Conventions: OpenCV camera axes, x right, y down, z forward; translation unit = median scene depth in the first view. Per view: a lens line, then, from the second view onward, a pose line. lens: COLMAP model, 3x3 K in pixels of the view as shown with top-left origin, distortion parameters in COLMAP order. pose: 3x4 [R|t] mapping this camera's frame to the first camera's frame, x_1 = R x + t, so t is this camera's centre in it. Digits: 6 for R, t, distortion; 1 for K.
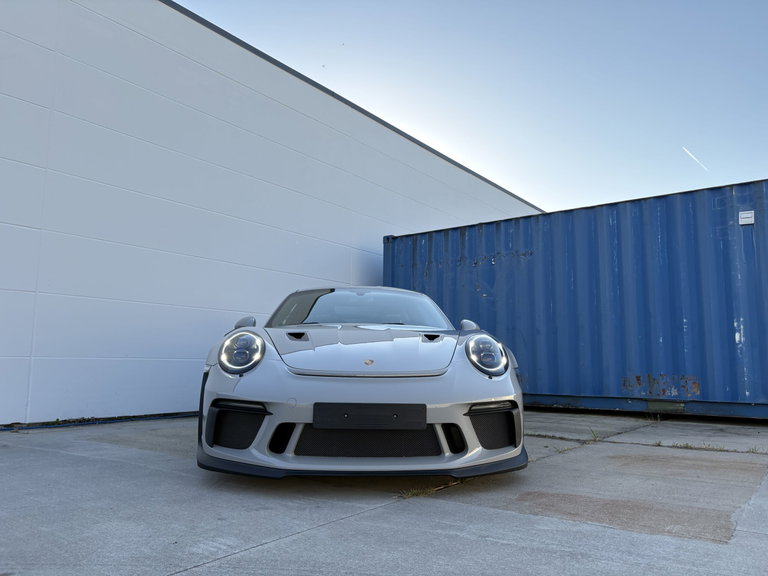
lens RADIAL K [[586.9, 0, 385.5], [0, 586.9, 293.2], [0, 0, 1]] dist [0.035453, -0.029261]
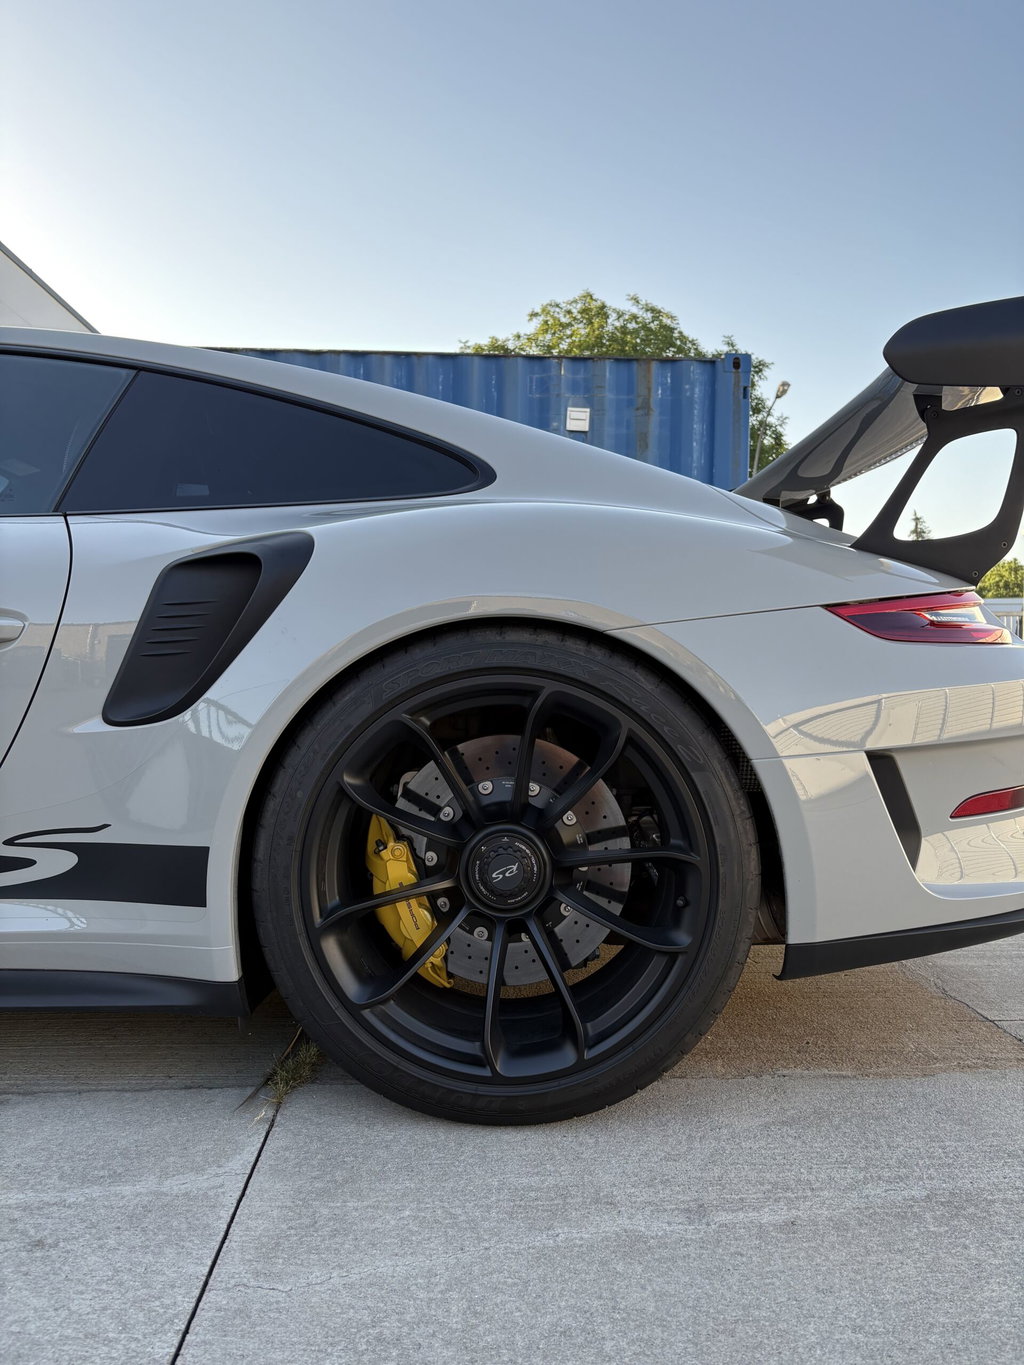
lens RADIAL K [[1043.1, 0, 519.0], [0, 1043.1, 704.5], [0, 0, 1]] dist [0.035453, -0.029261]
pose [[0.770704, -0.024058, 0.636739, -0.091554], [-0.078955, 0.987980, 0.132896, 0.016657], [-0.632283, -0.152698, 0.759540, 0.207416]]
